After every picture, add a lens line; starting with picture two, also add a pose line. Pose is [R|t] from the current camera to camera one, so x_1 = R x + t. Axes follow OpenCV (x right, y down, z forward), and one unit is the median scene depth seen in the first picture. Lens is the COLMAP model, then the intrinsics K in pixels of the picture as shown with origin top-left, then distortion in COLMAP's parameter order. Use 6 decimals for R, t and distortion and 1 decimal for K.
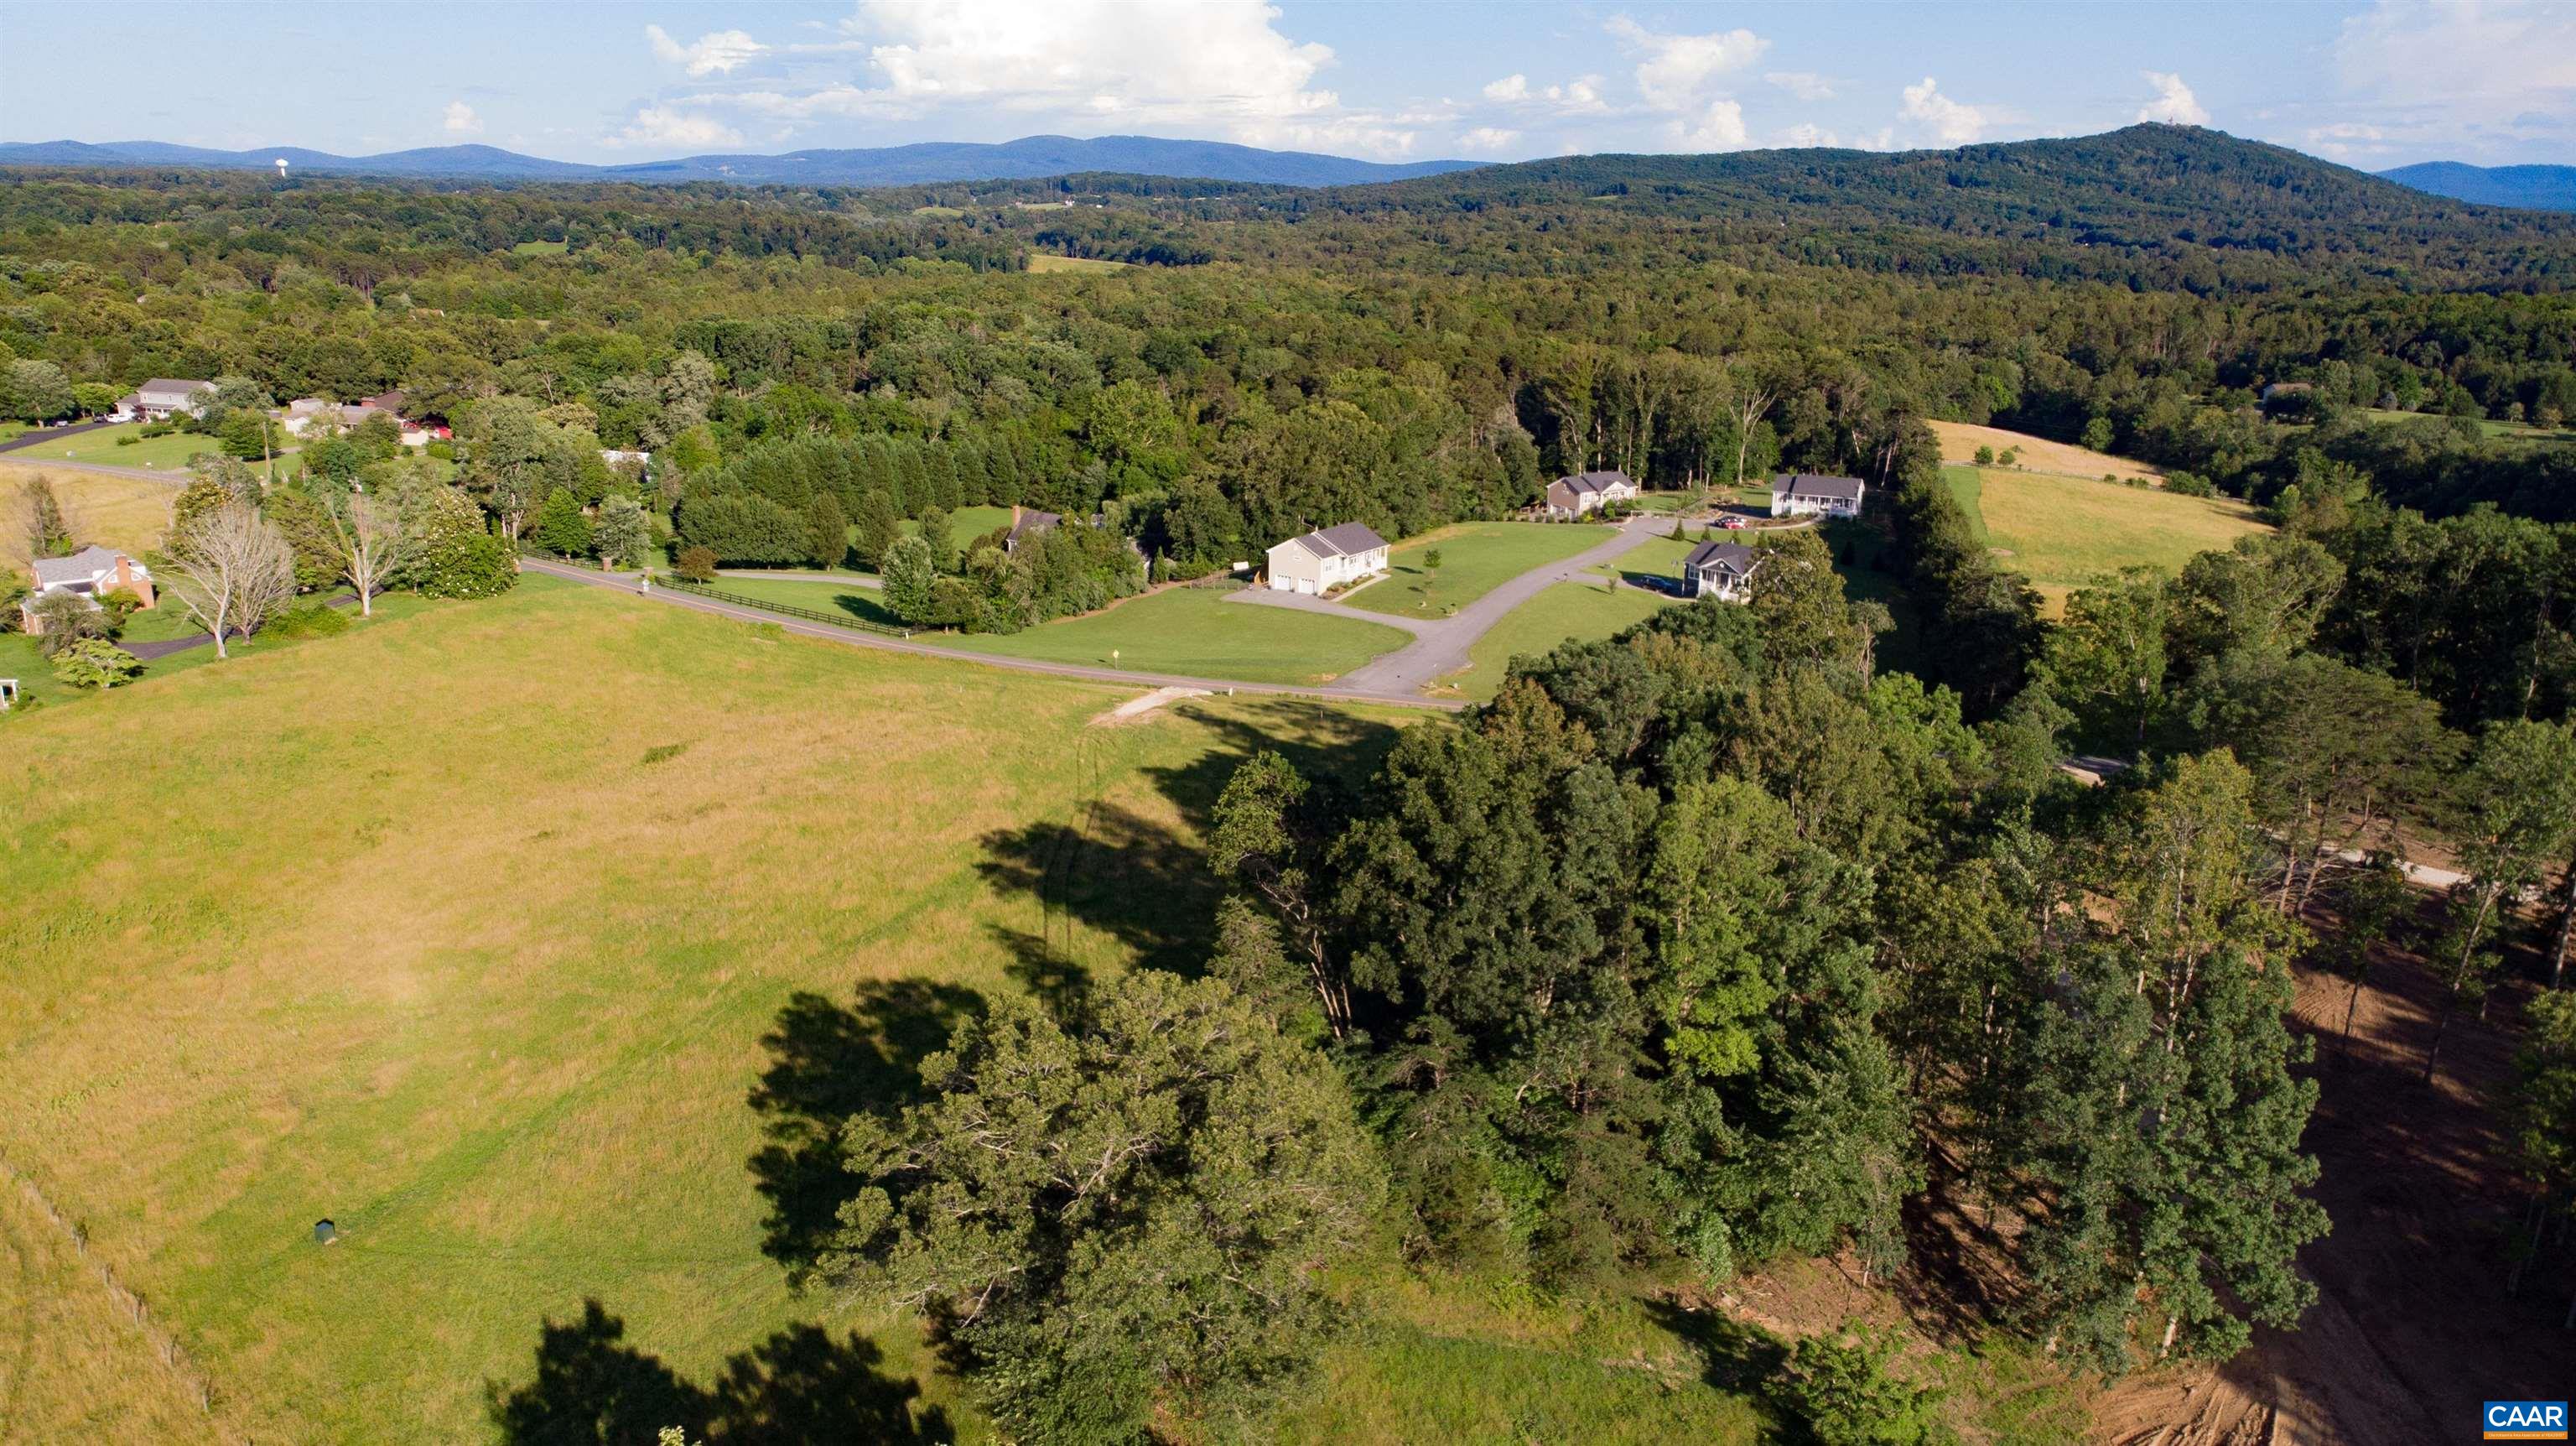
lens RADIAL K [[1877.8, 0, 1281.6], [0, 1877.8, 715.7], [0, 0, 1]] dist [0.027918, 0.020754]
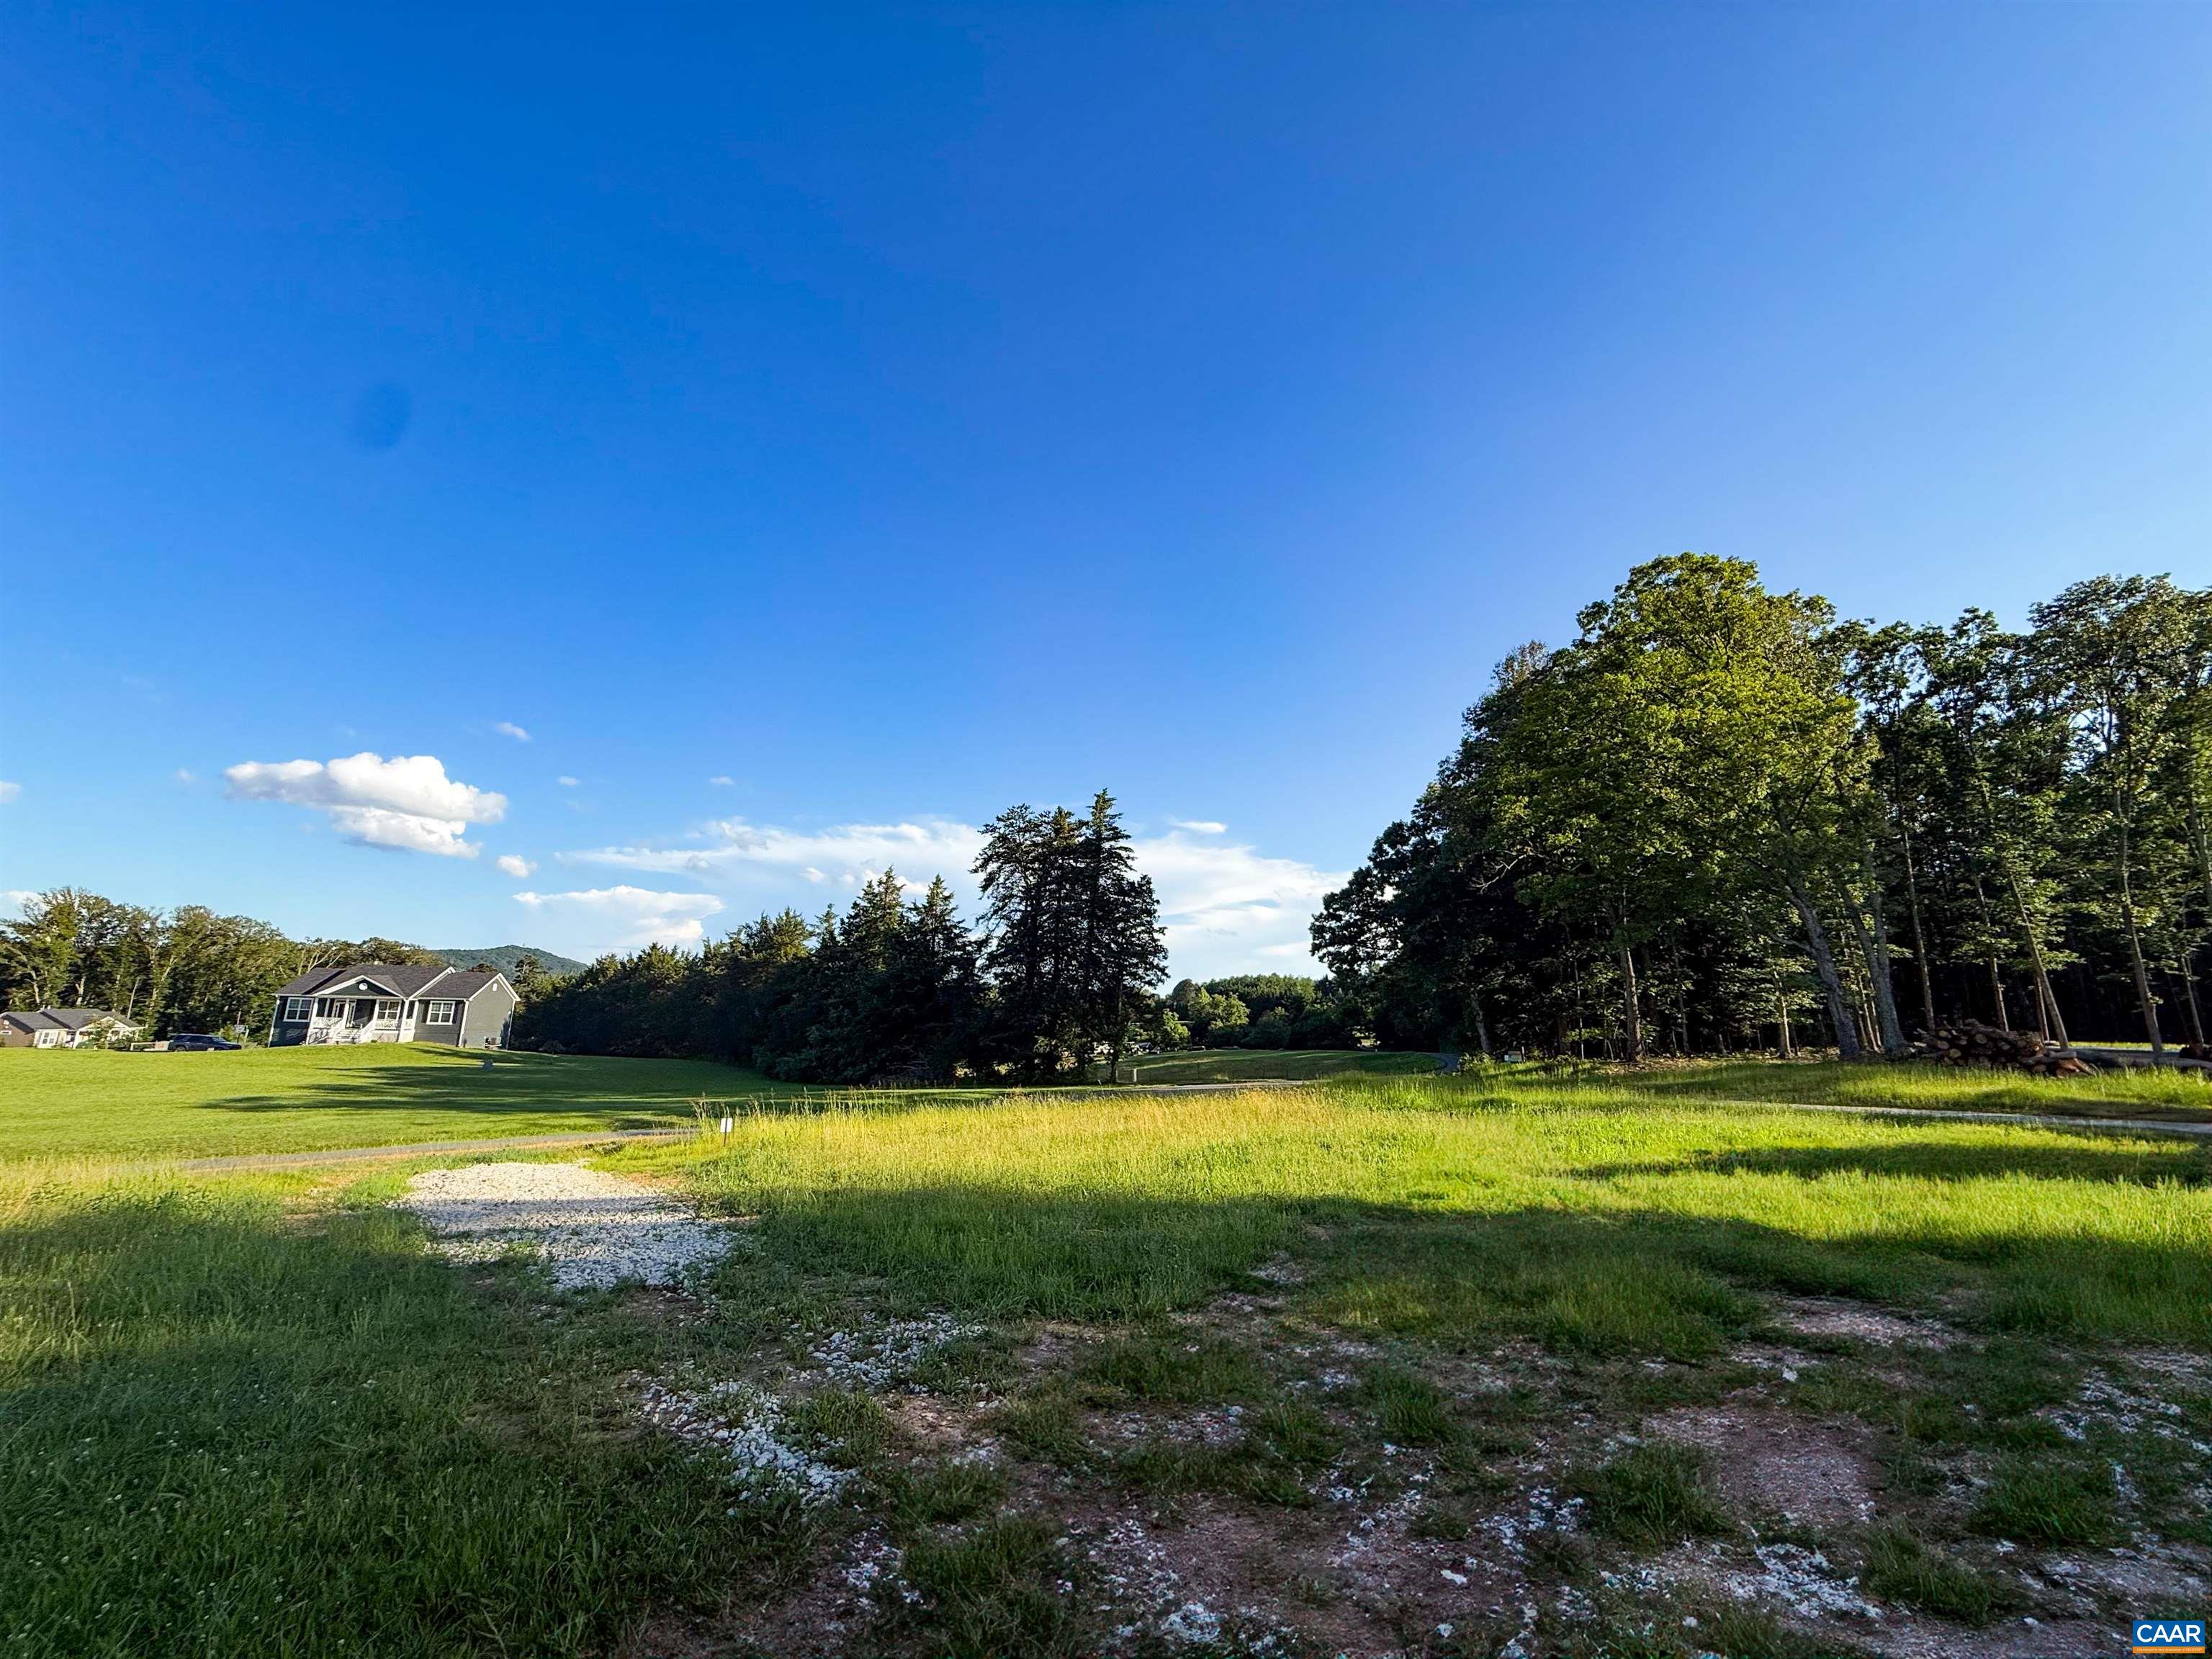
lens RADIAL K [[885.4, 0, 1095.1], [0, 885.4, 834.1], [0, 0, 1]] dist [0.002352, 0.000549]
pose [[0.539275, 0.162291, 0.826344, 0.081636], [0.212377, 0.923329, -0.319937, 0.014413], [-0.814910, 0.348030, 0.463462, 0.468241]]
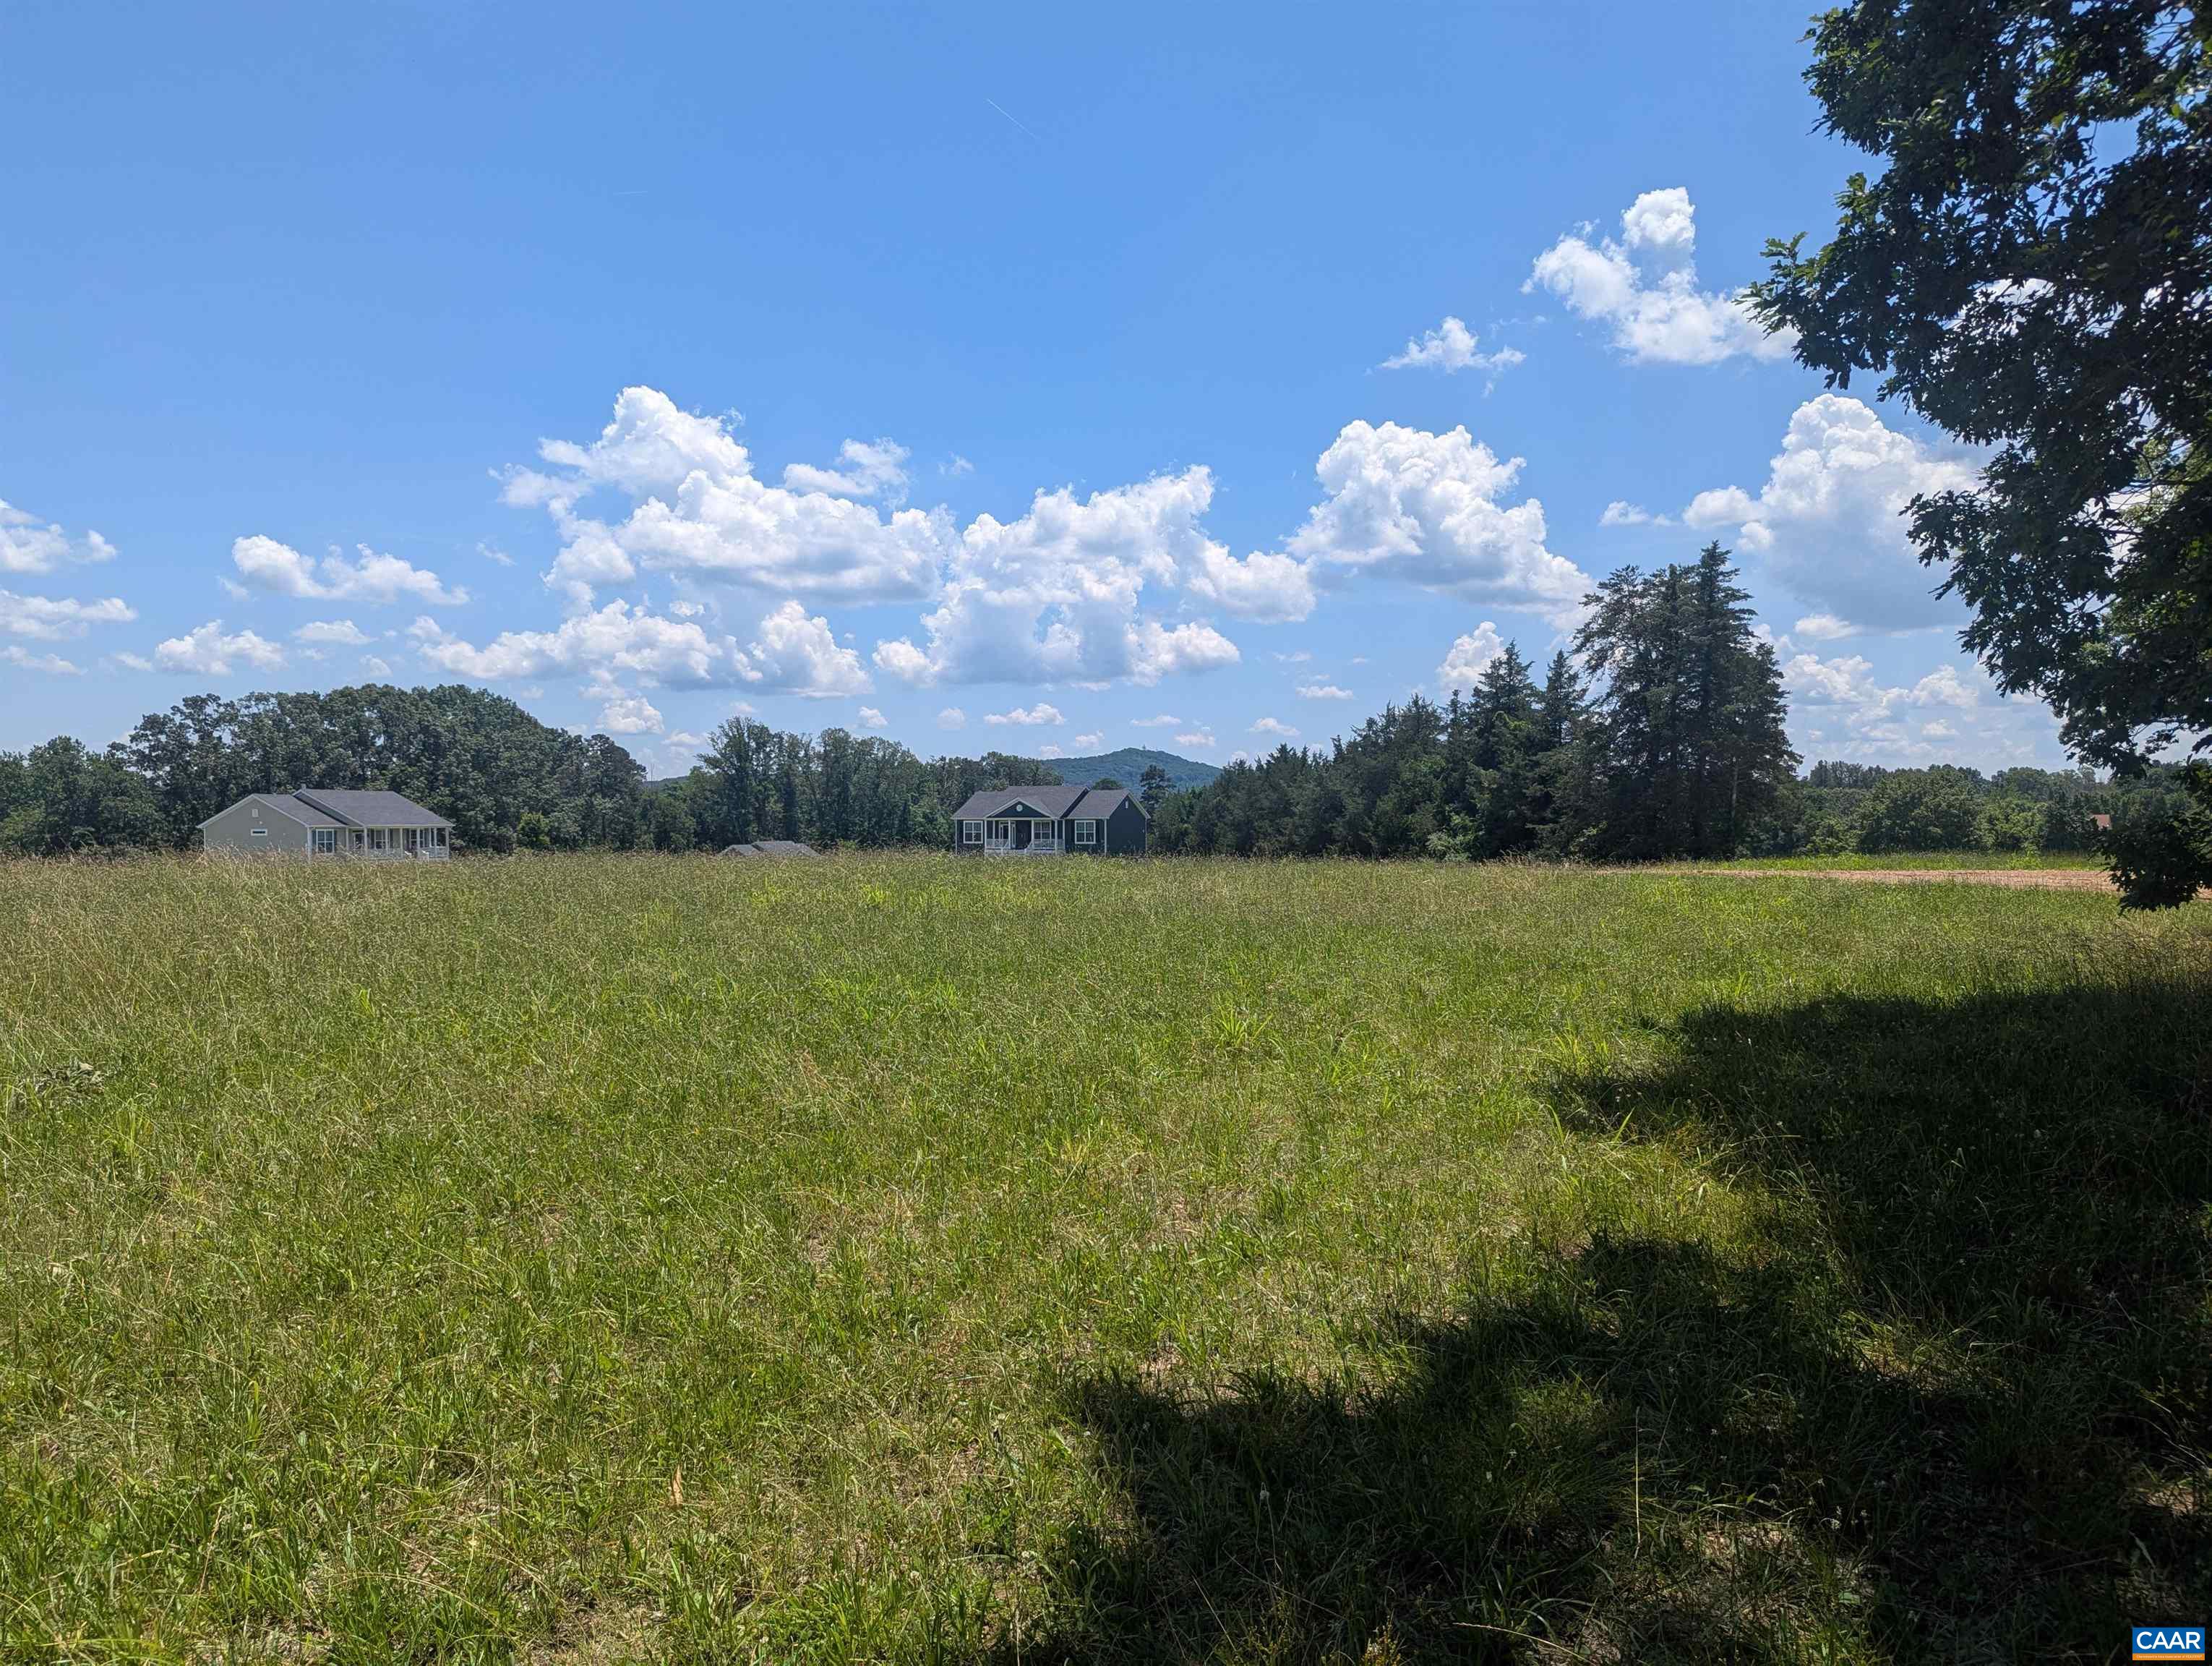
lens RADIAL K [[1552.2, 0, 1106.3], [0, 1552.2, 832.9], [0, 0, 1]] dist [0.063083, -0.055278]
pose [[0.918901, -0.024374, 0.393734, 0.037212], [0.126214, 0.963791, -0.234897, 0.041233], [-0.373752, 0.265542, 0.888705, 0.376734]]
